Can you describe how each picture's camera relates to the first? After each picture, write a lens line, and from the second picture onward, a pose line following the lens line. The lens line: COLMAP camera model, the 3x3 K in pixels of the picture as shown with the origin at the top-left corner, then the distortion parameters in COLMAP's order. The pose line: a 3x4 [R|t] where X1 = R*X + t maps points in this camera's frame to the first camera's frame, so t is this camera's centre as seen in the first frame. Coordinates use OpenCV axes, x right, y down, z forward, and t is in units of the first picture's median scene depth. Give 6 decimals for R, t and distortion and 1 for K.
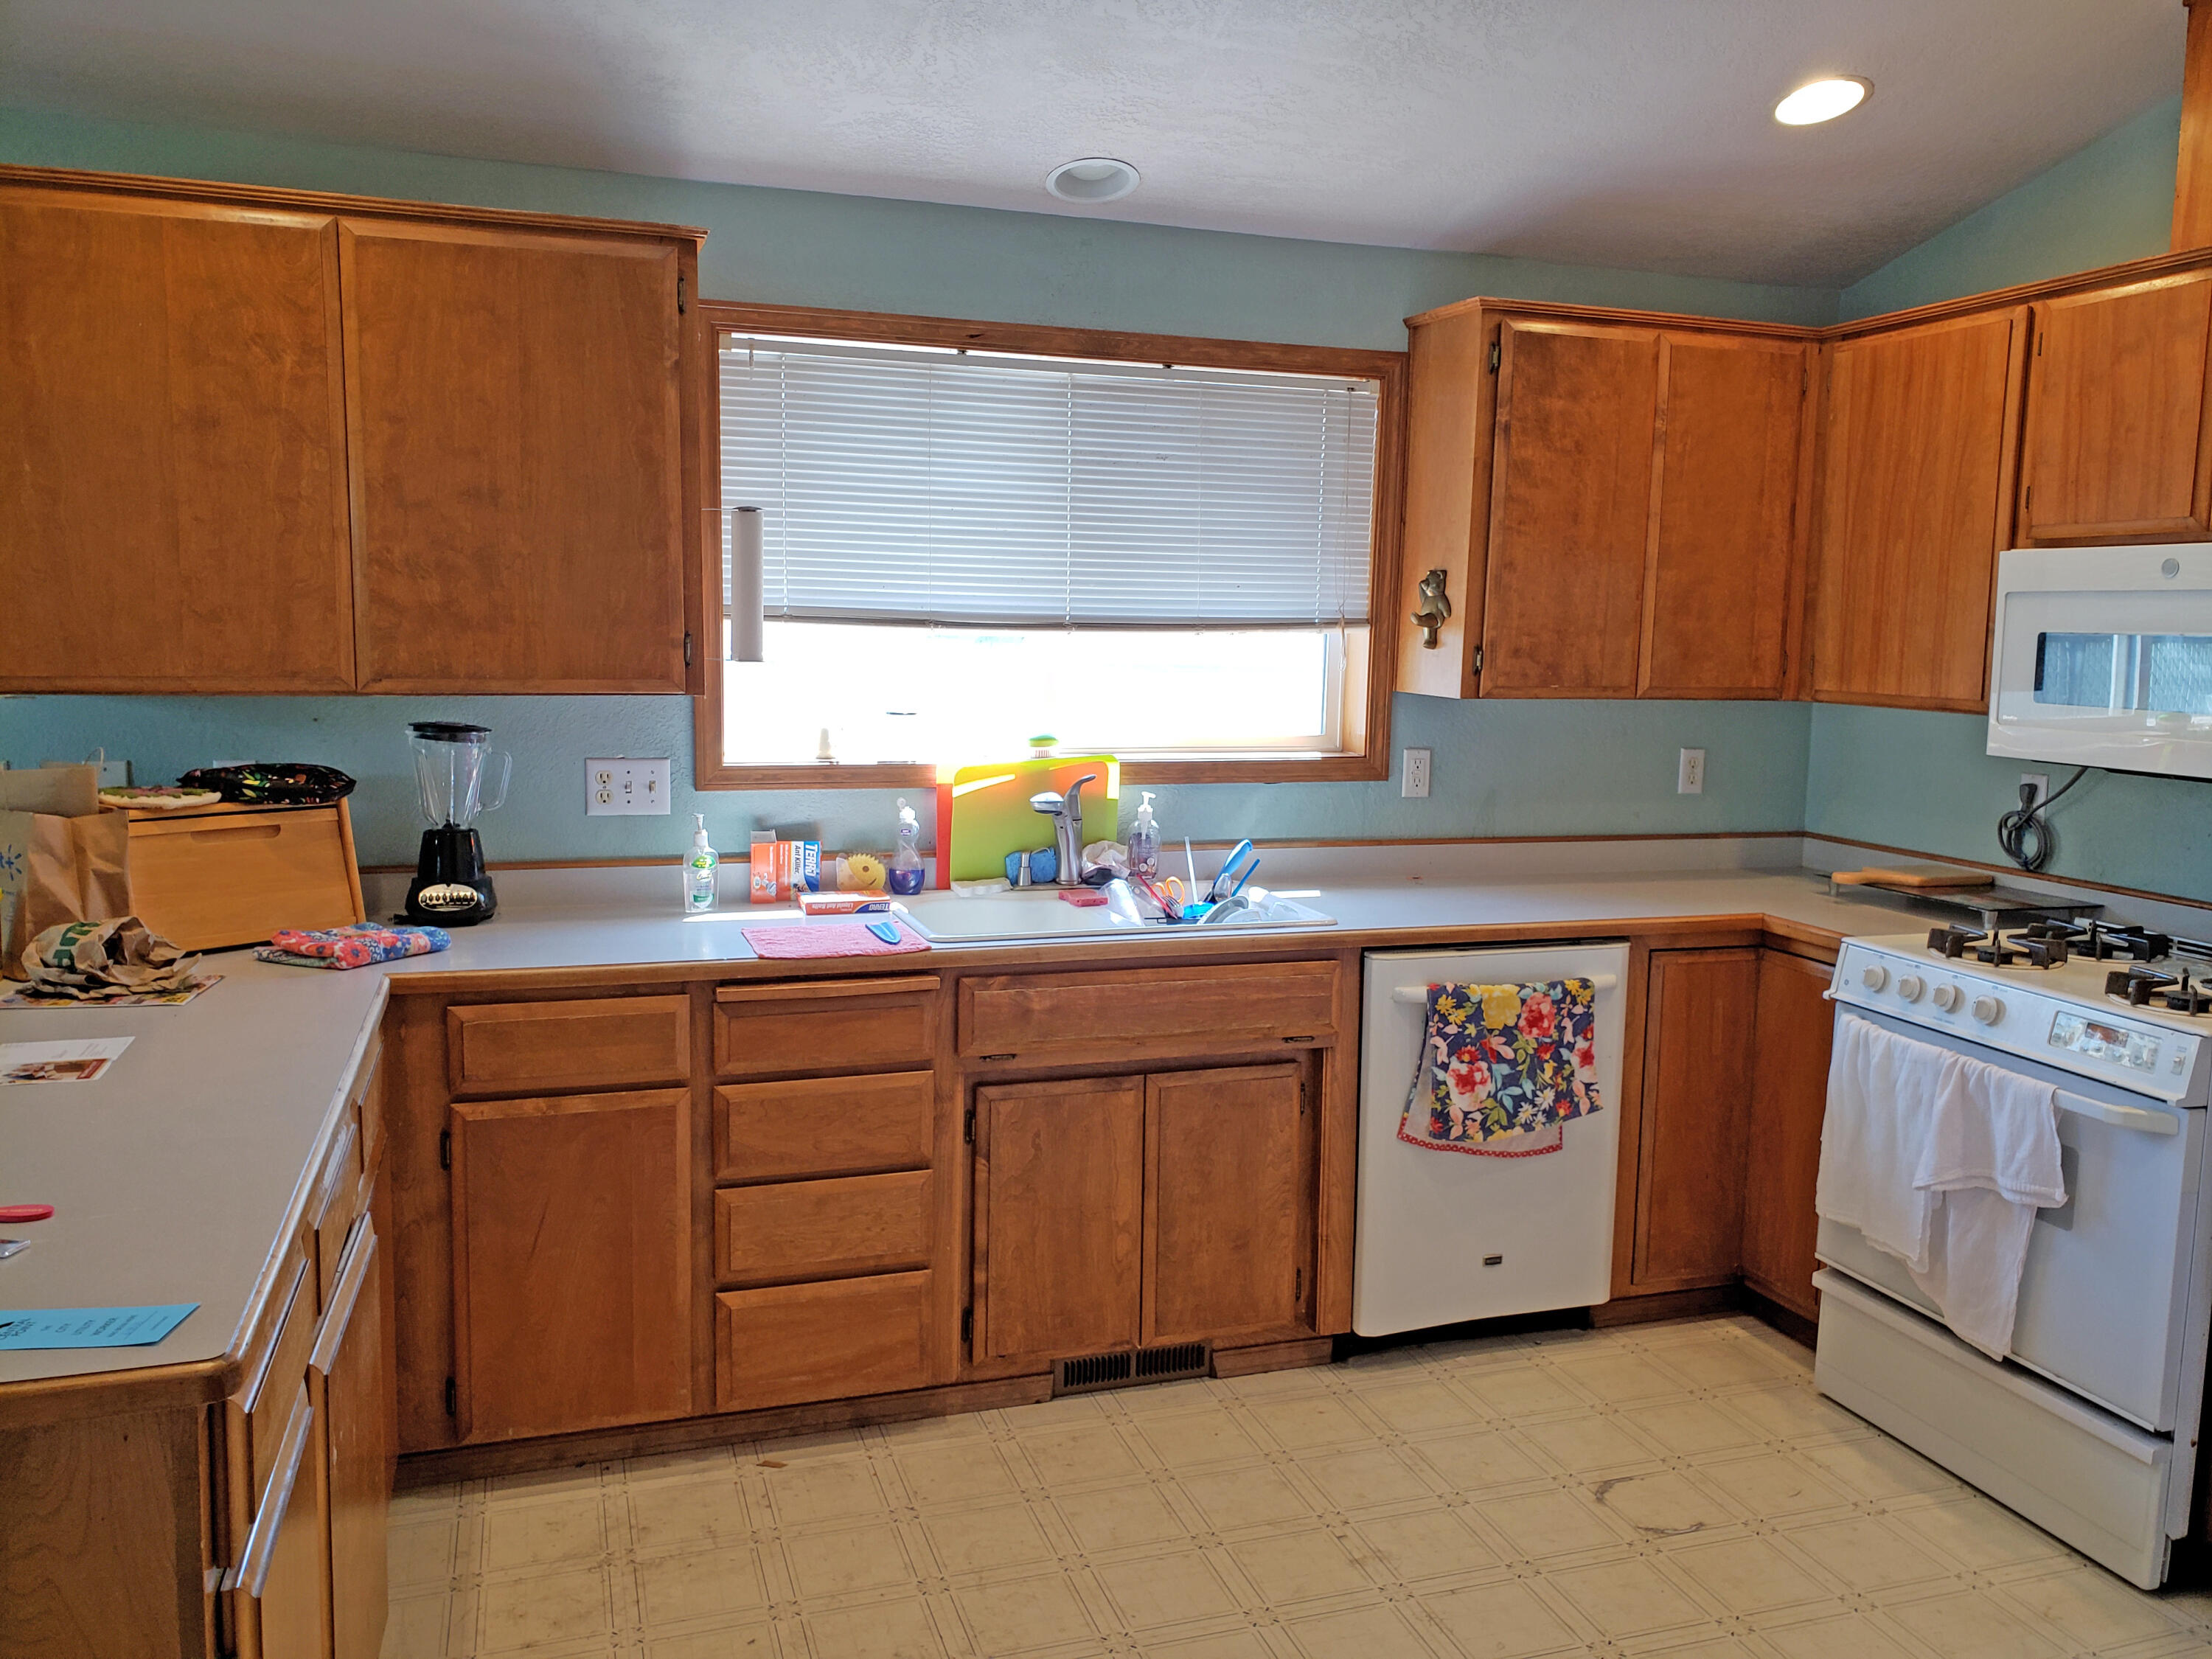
lens RADIAL K [[1709.1, 0, 965.1], [0, 1709.1, 787.8], [0, 0, 1]] dist [0.047943, -0.055336]
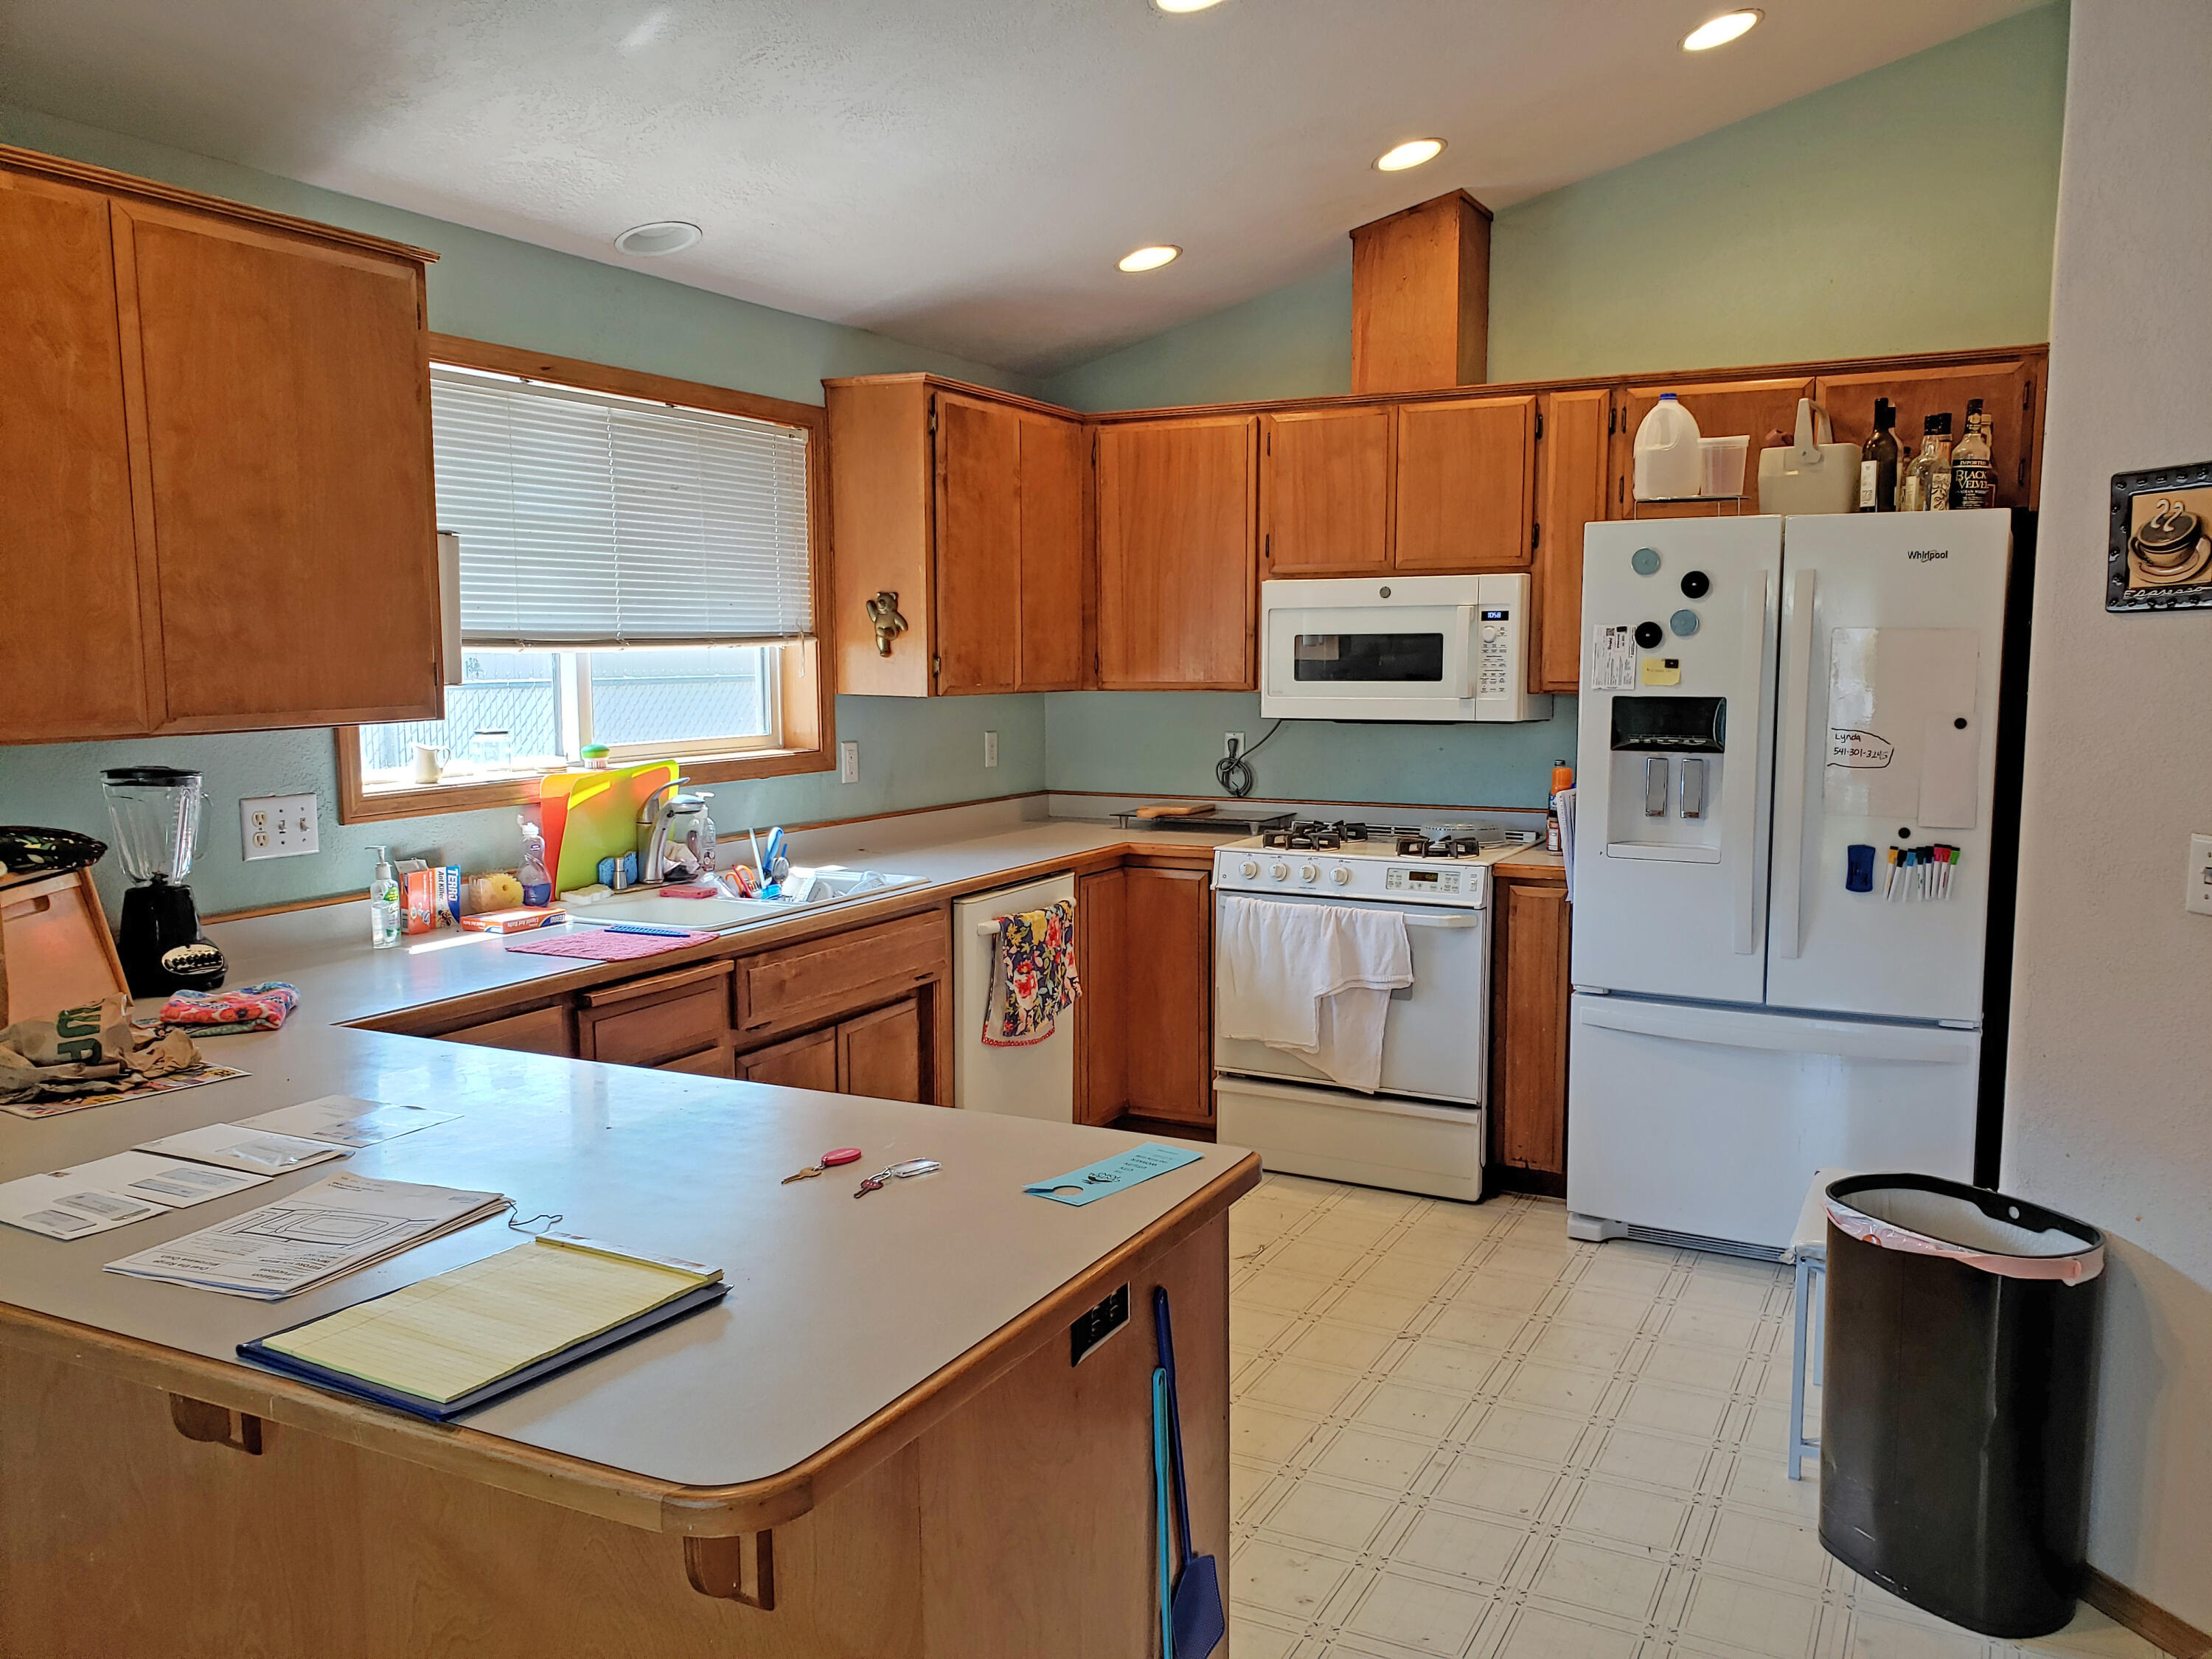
lens RADIAL K [[1709.1, 0, 1112.8], [0, 1709.1, 838.0], [0, 0, 1]] dist [0.047943, -0.055336]
pose [[0.723918, -0.099656, 0.682651, -0.522940], [0.084981, 0.994857, 0.055115, -0.007693], [-0.684632, 0.018113, 0.728663, 0.008010]]
